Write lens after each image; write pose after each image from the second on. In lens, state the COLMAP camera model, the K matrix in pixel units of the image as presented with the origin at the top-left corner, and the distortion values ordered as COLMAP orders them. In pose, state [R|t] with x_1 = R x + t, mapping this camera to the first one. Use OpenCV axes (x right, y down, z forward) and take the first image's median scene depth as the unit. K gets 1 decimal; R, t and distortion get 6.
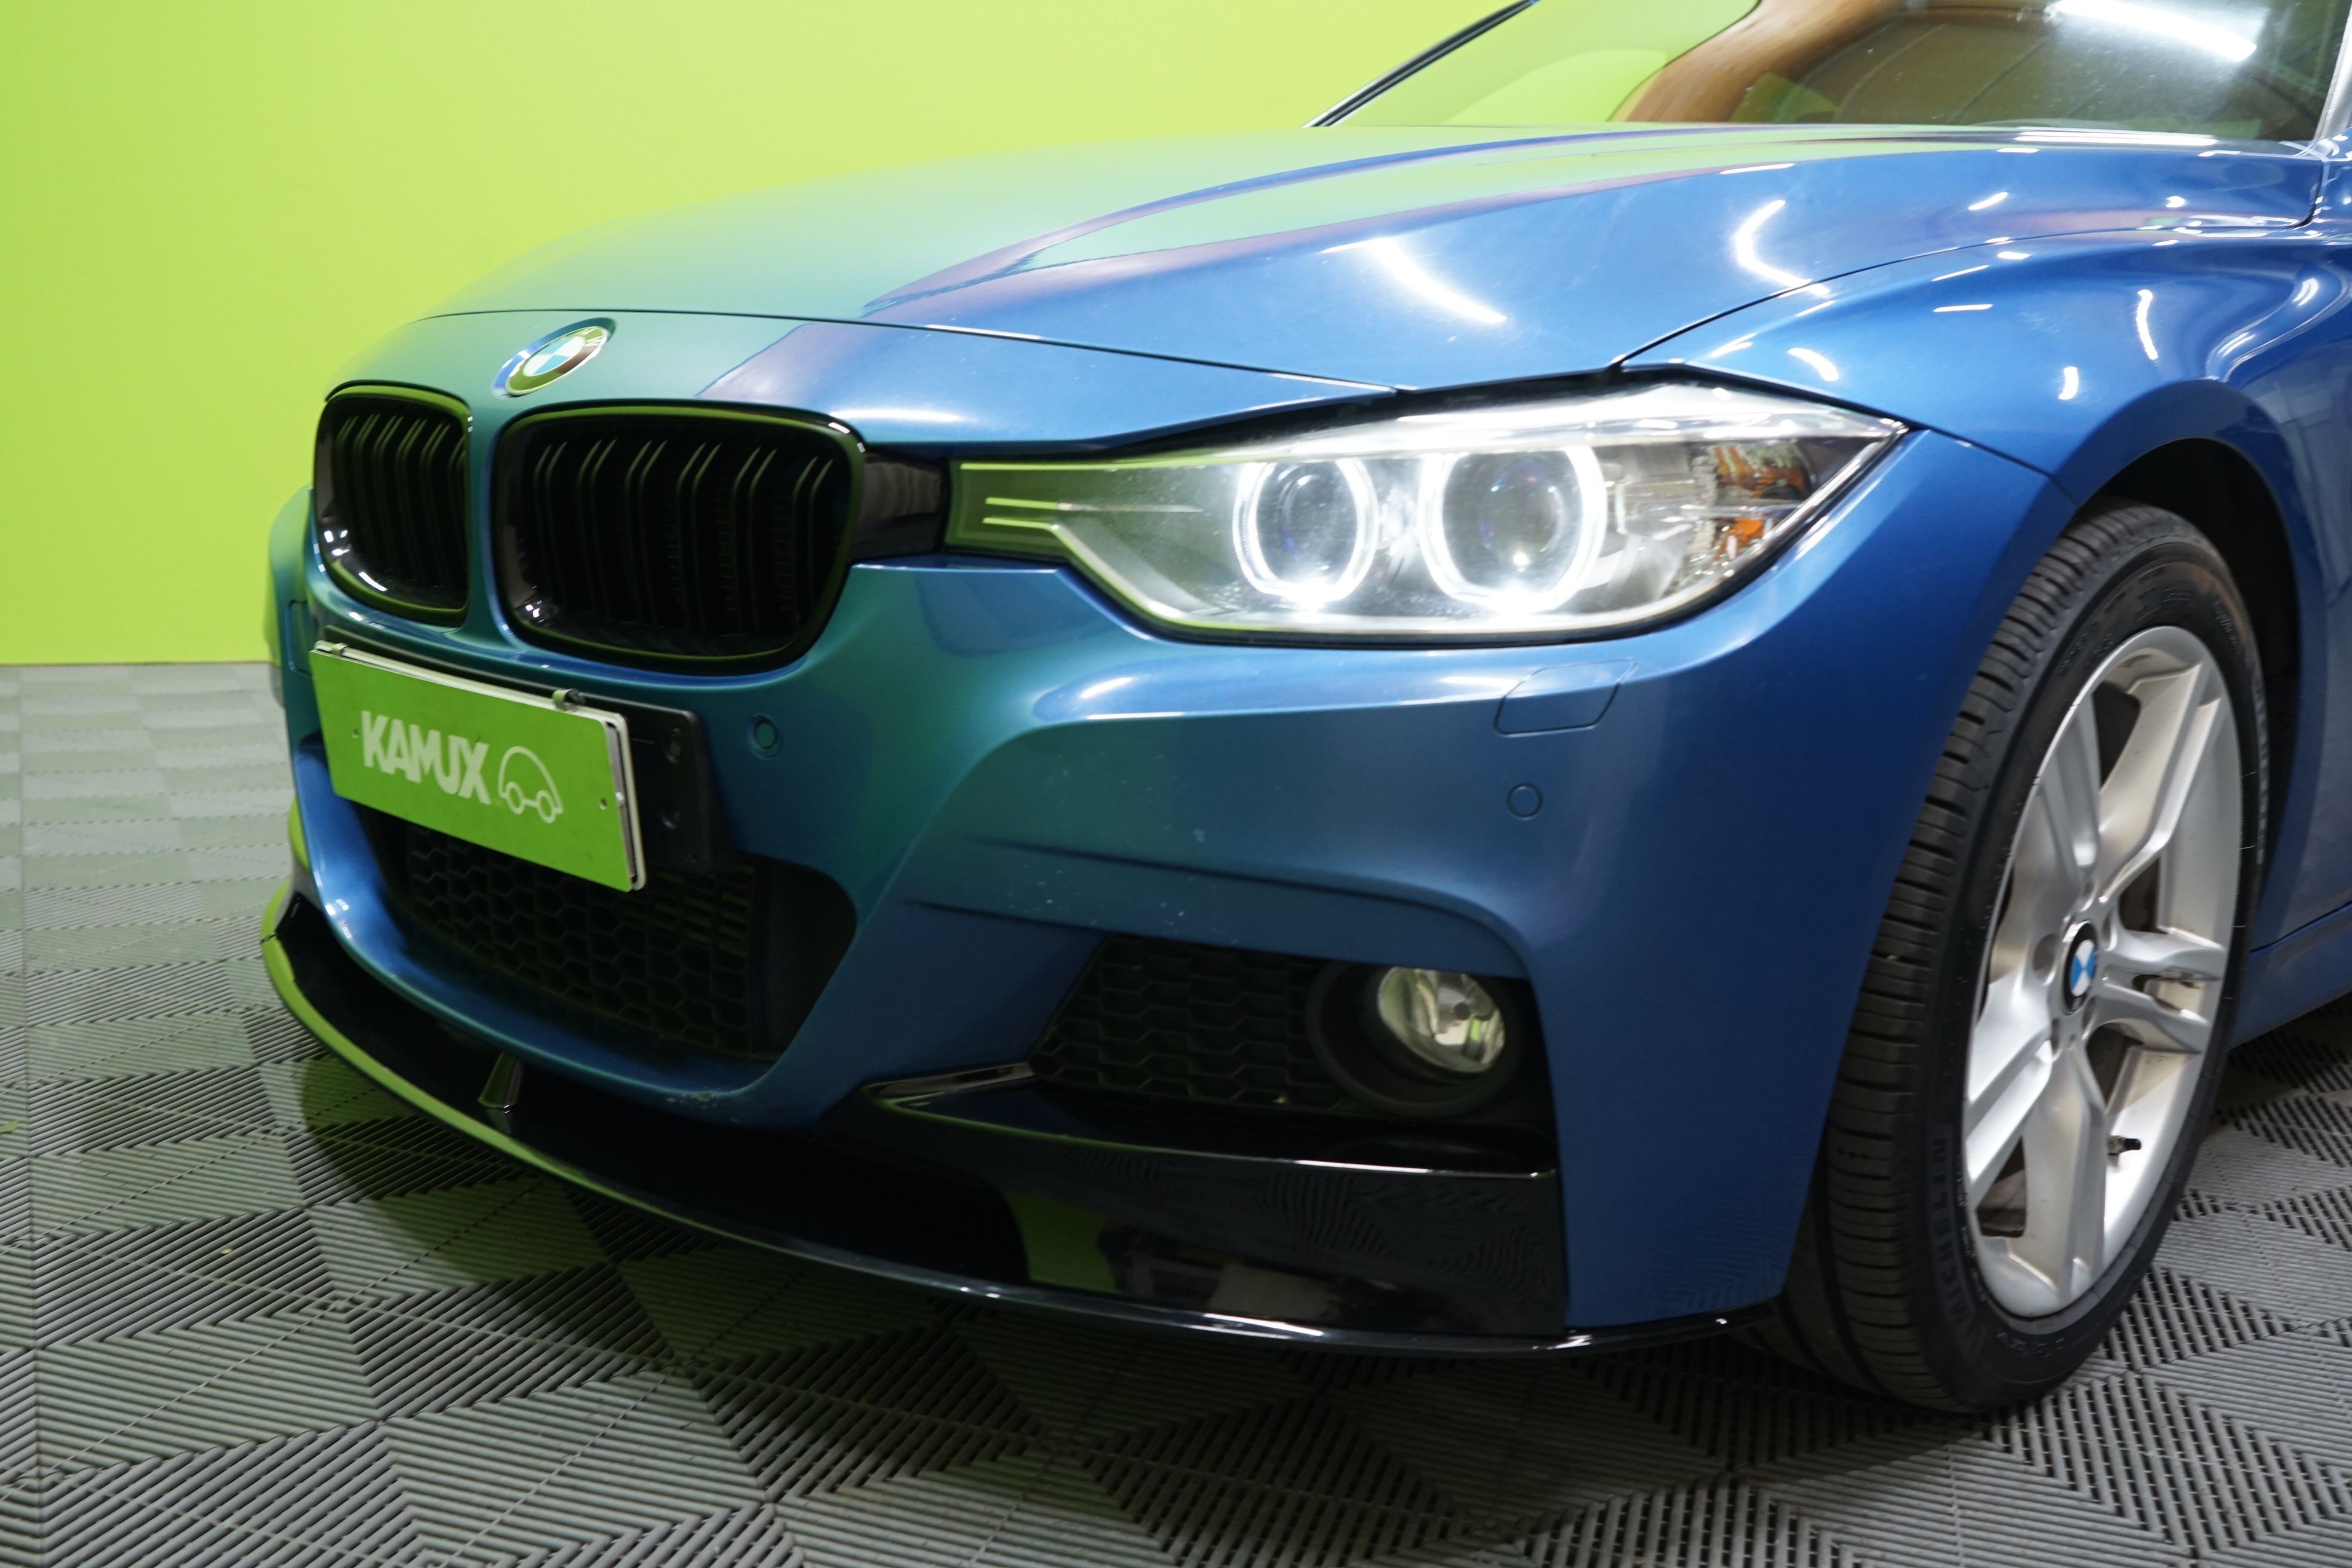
lens RADIAL K [[2168.9, 0, 1176.0], [0, 2168.9, 784.0], [0, 0, 1]] dist [0.004277, 0.002961]
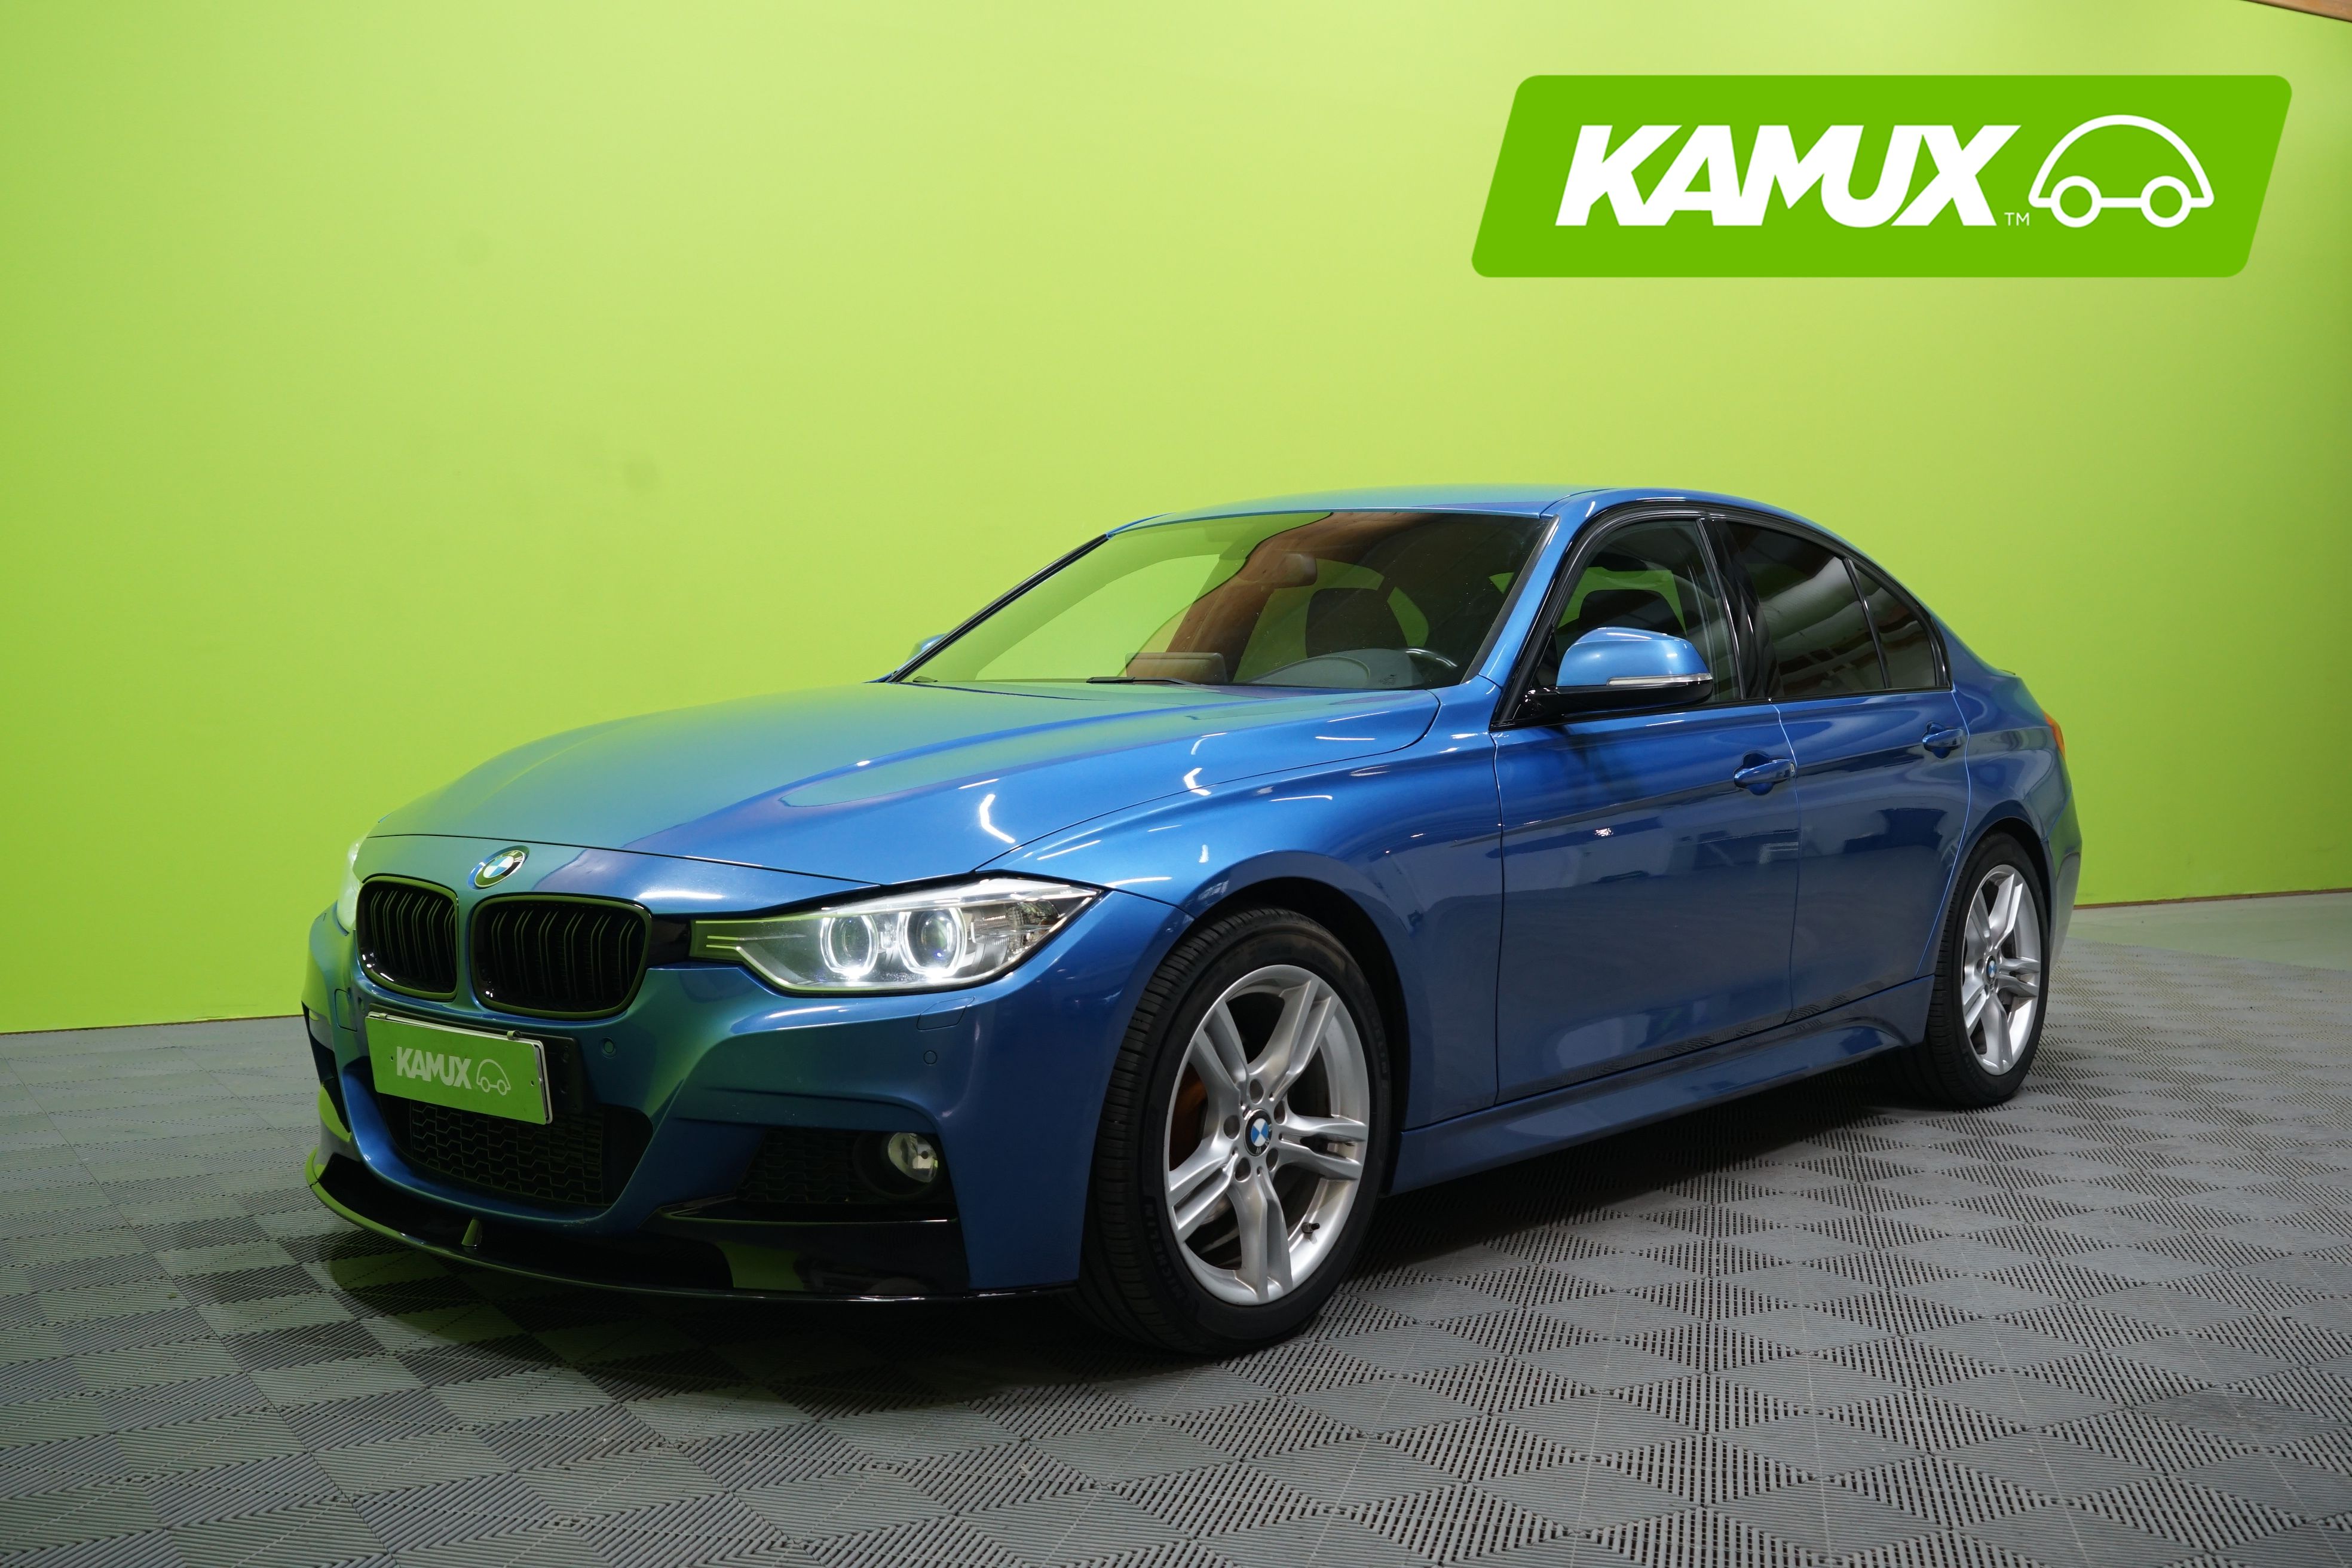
lens RADIAL K [[2497.2, 0, 1176.0], [0, 2497.2, 784.0], [0, 0, 1]] dist [-0.004203, 0.001692]
pose [[0.997408, -0.040814, 0.059255, 0.230925], [0.048240, 0.990358, -0.129863, 0.066017], [-0.053384, 0.132385, 0.989760, -1.482409]]
